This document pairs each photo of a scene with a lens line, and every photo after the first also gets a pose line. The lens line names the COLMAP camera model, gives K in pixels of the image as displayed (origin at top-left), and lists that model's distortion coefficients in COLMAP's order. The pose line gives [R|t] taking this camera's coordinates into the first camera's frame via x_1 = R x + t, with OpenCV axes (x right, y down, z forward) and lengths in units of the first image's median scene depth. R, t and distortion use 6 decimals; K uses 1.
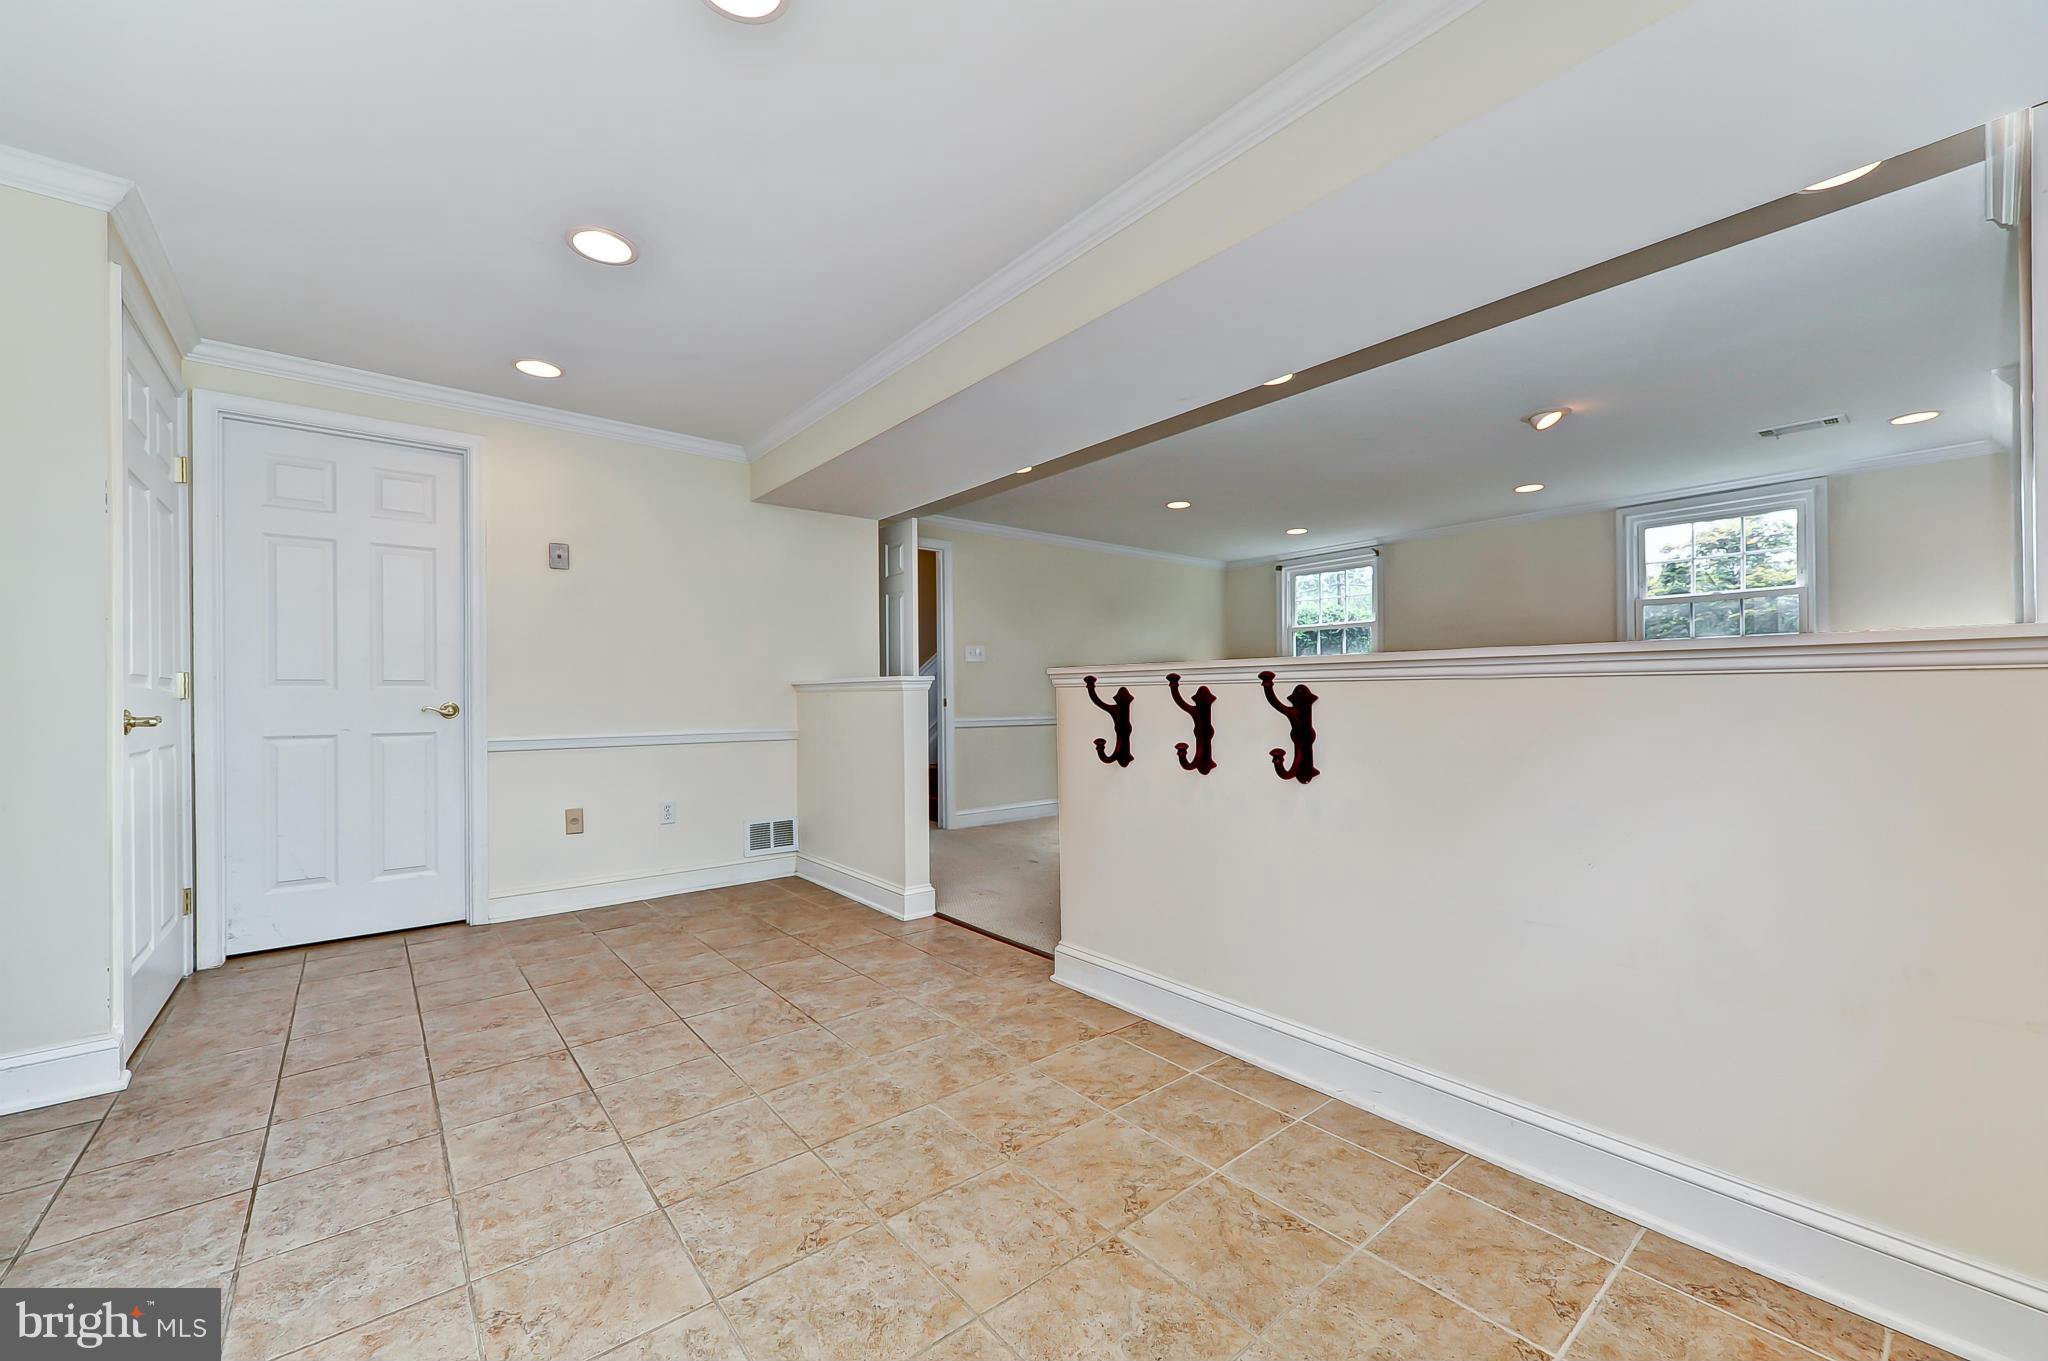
lens RADIAL K [[799.1, 0, 1022.9], [0, 799.1, 692.0], [0, 0, 1]] dist [0.001188, -0.000503]
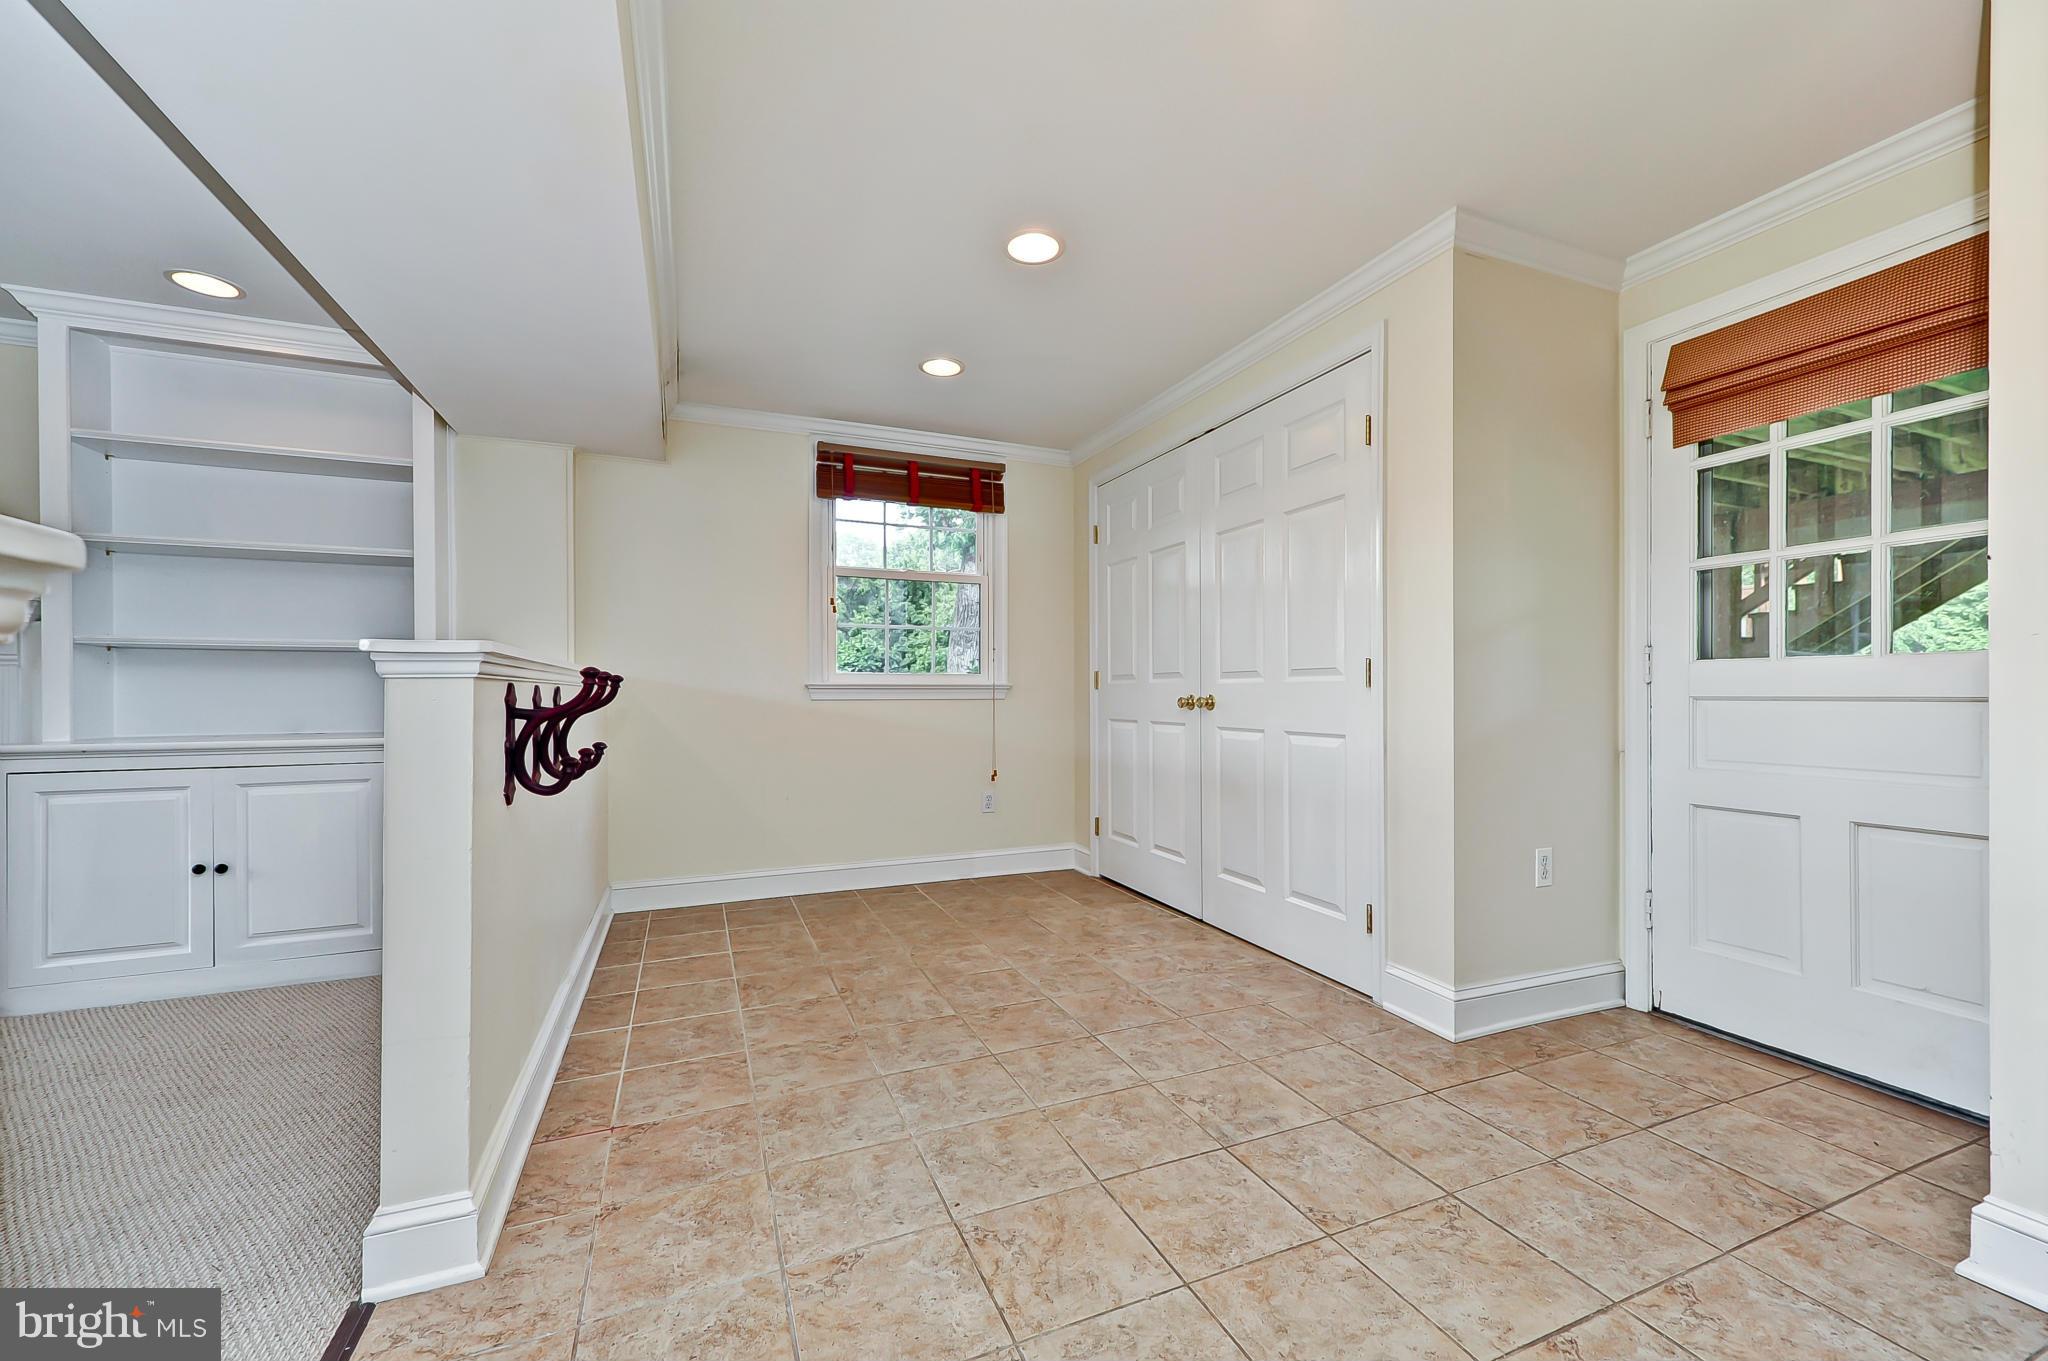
lens RADIAL K [[799.1, 0, 1022.9], [0, 799.1, 692.0], [0, 0, 1]] dist [0.001188, -0.000503]
pose [[-0.956856, 0.010959, 0.290356, -0.618783], [0.009081, 0.999928, -0.007813, 0.013385], [-0.290421, -0.004839, -0.956887, 1.990640]]
